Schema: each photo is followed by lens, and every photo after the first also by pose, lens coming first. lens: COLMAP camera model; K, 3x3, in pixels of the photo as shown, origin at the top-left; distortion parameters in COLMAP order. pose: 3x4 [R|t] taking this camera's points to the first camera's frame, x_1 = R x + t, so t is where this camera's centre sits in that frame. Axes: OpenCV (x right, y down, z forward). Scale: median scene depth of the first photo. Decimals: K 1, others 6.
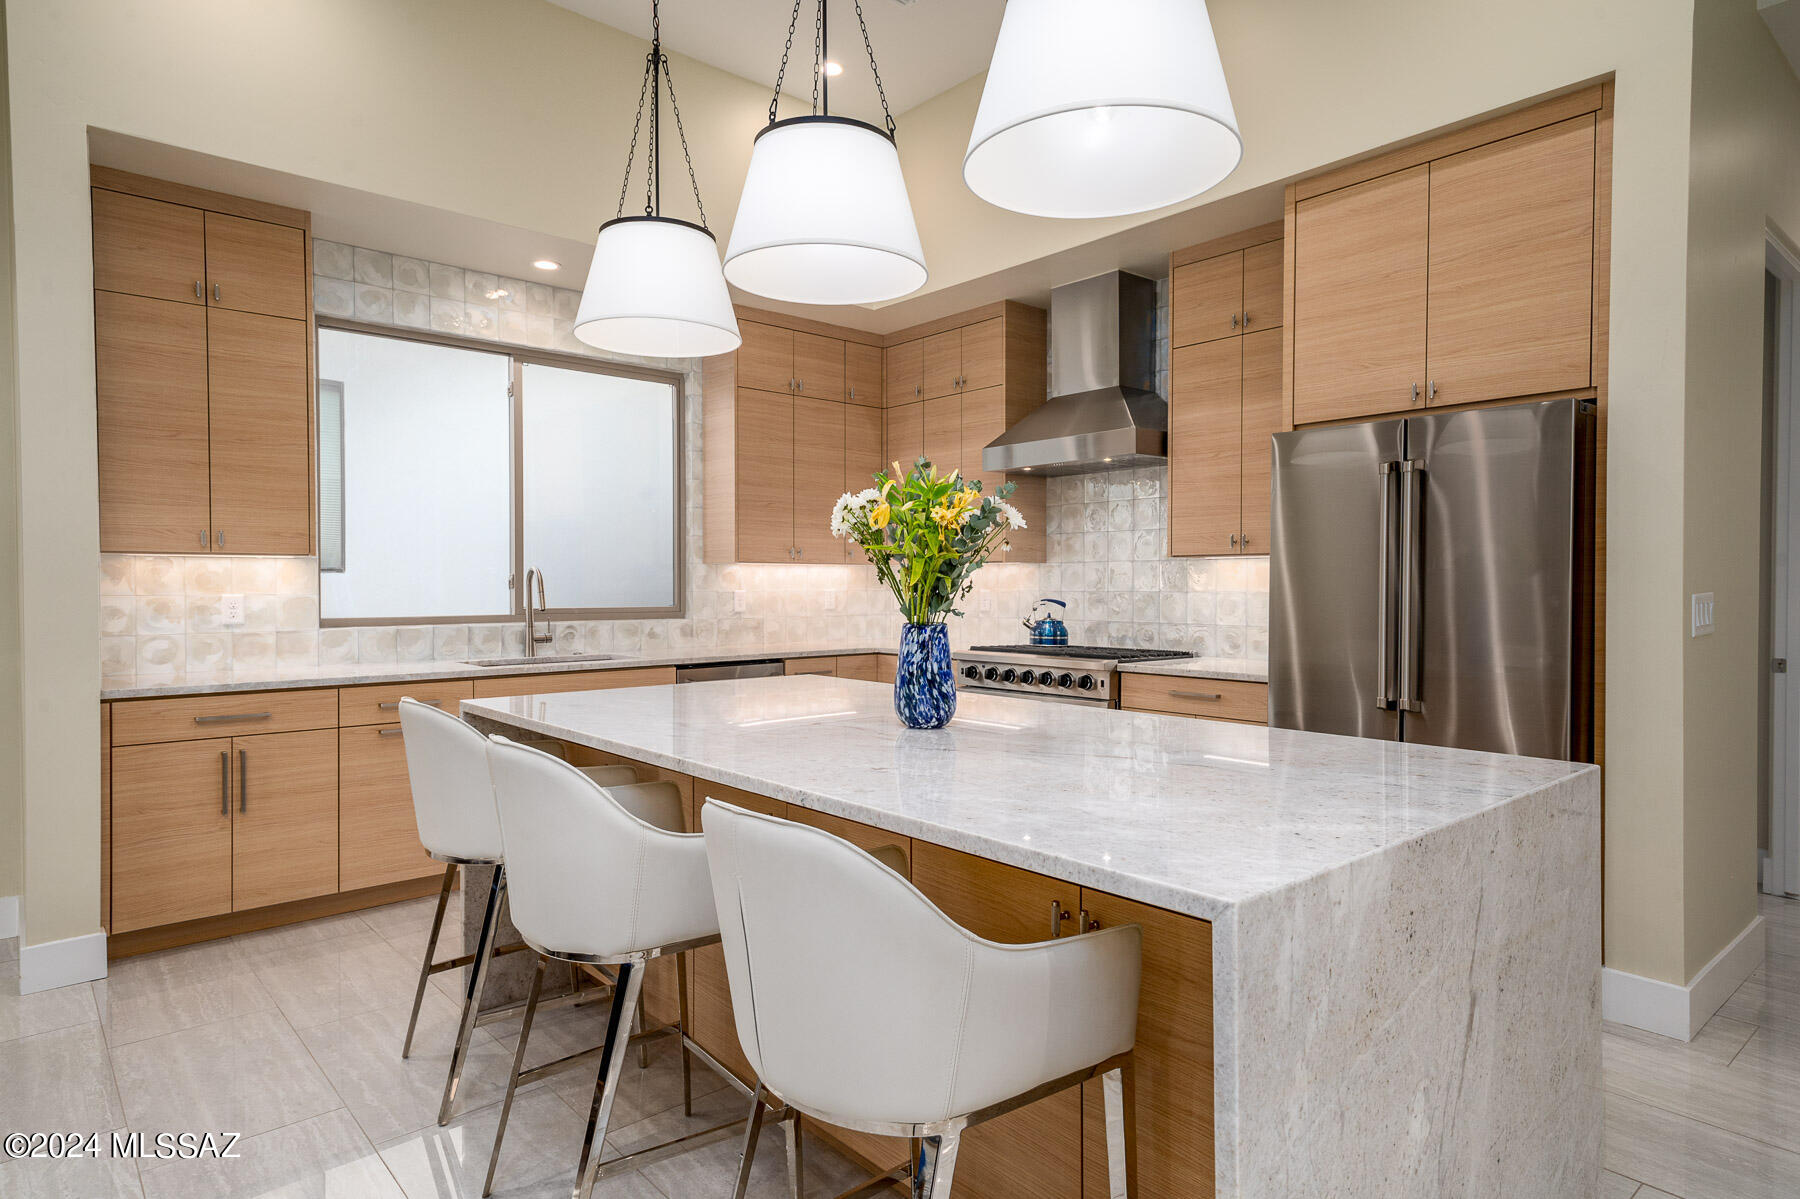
lens RADIAL K [[1034.9, 0, 885.6], [0, 1034.9, 600.5], [0, 0, 1]] dist [0.021272, 0.000466]
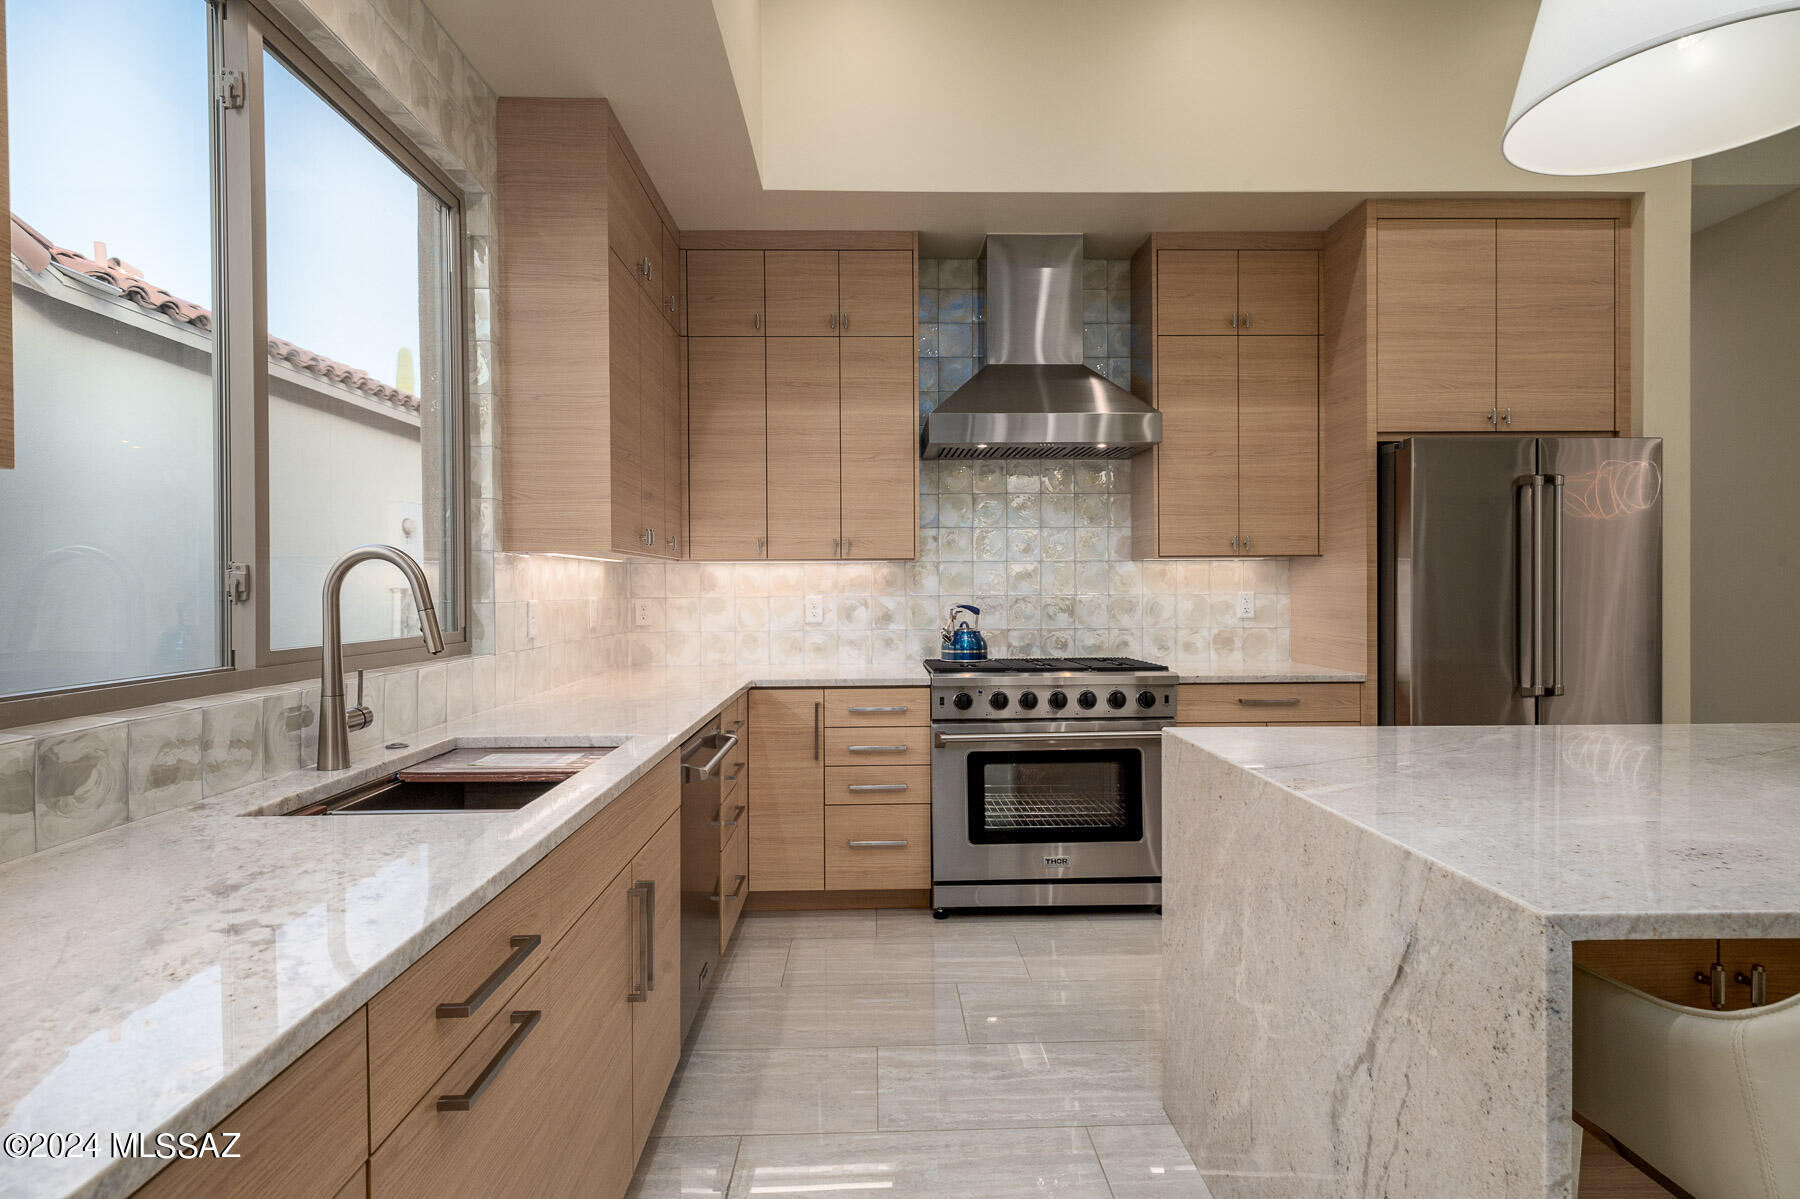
lens RADIAL K [[942.4, 0, 894.9], [0, 942.4, 599.2], [0, 0, 1]] dist [0.001785, -0.000430]
pose [[0.632098, -0.012077, 0.774795, -0.543341], [0.016486, 0.999862, 0.002136, -0.009948], [-0.774713, 0.011423, 0.632209, 0.658145]]
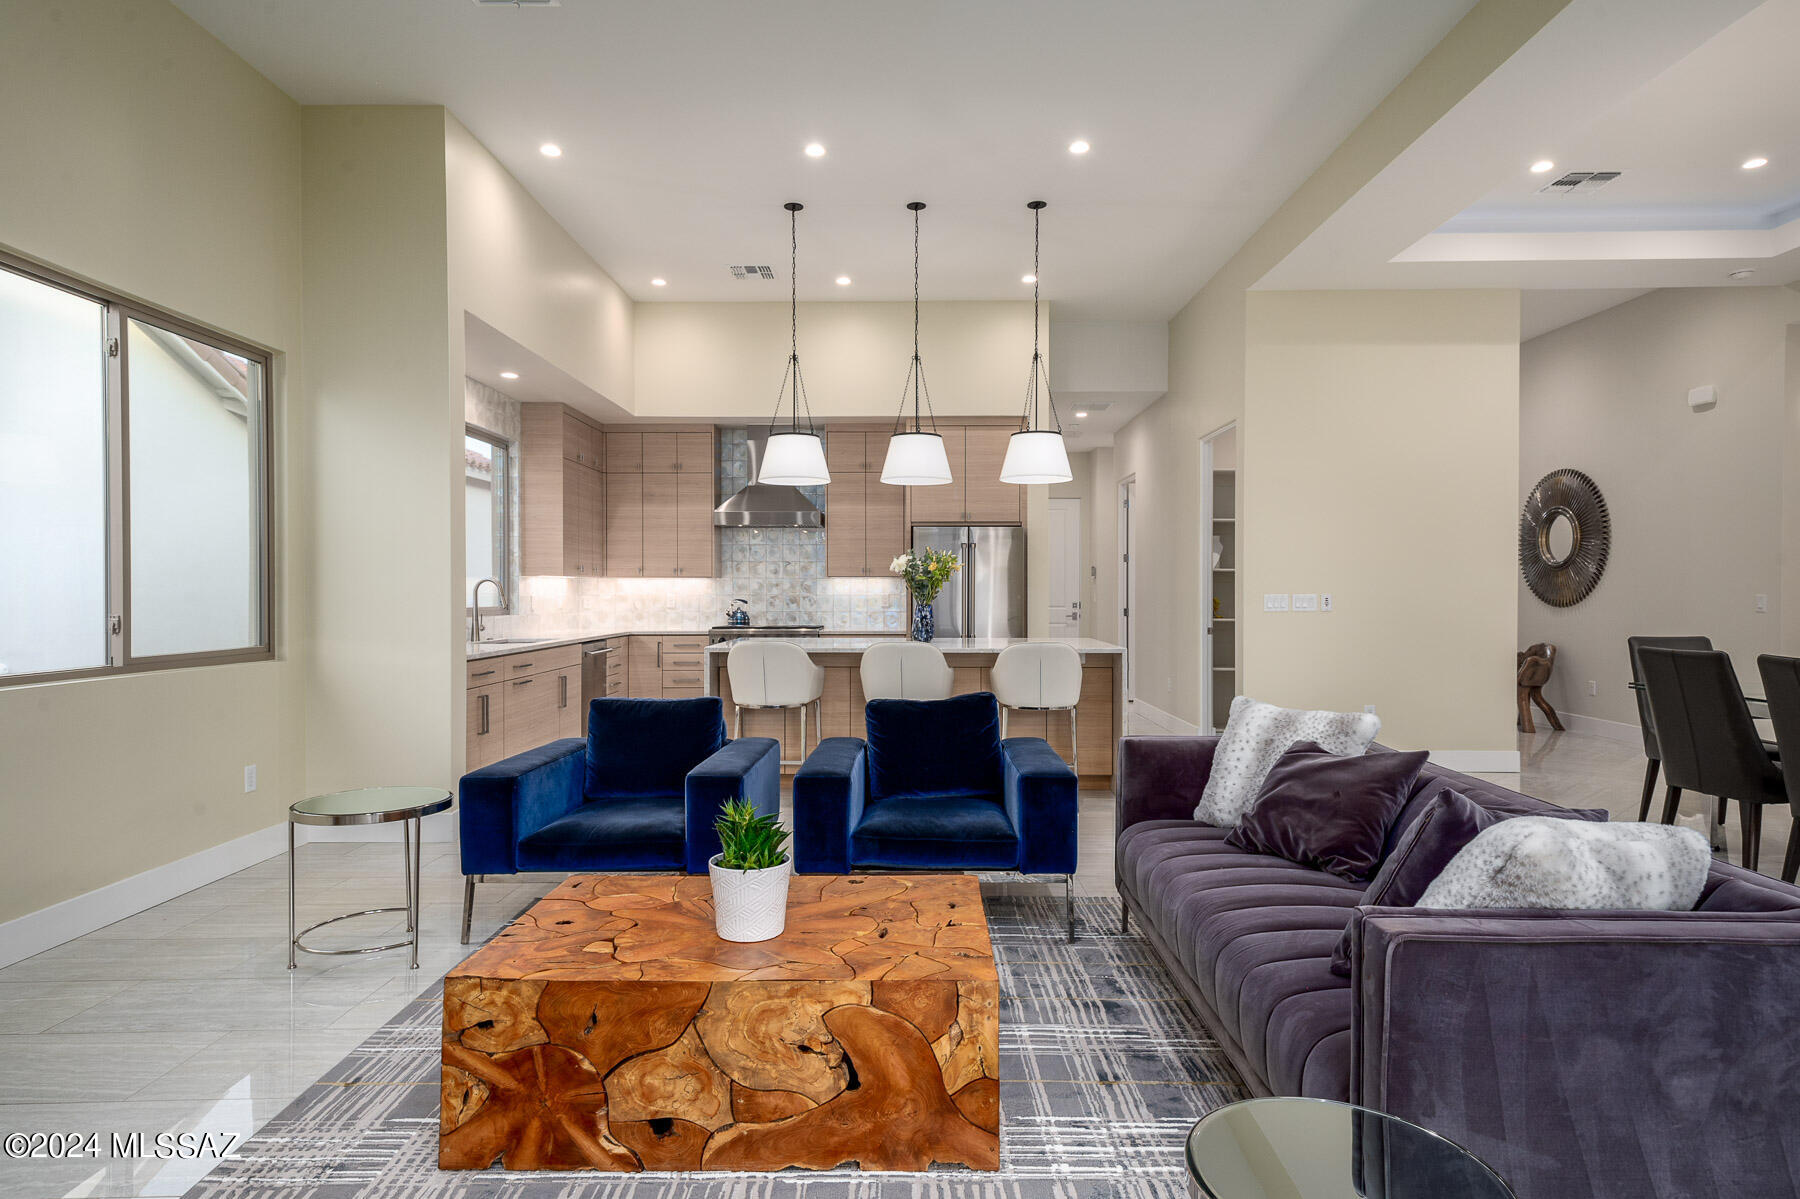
lens RADIAL K [[1034.9, 0, 901.0], [0, 1034.9, 596.6], [0, 0, 1]] dist [0.021272, 0.000466]
pose [[0.656725, -0.006993, 0.754098, -1.140129], [0.008485, 0.999962, 0.001883, -0.007620], [-0.754083, 0.005162, 0.656759, -0.408448]]
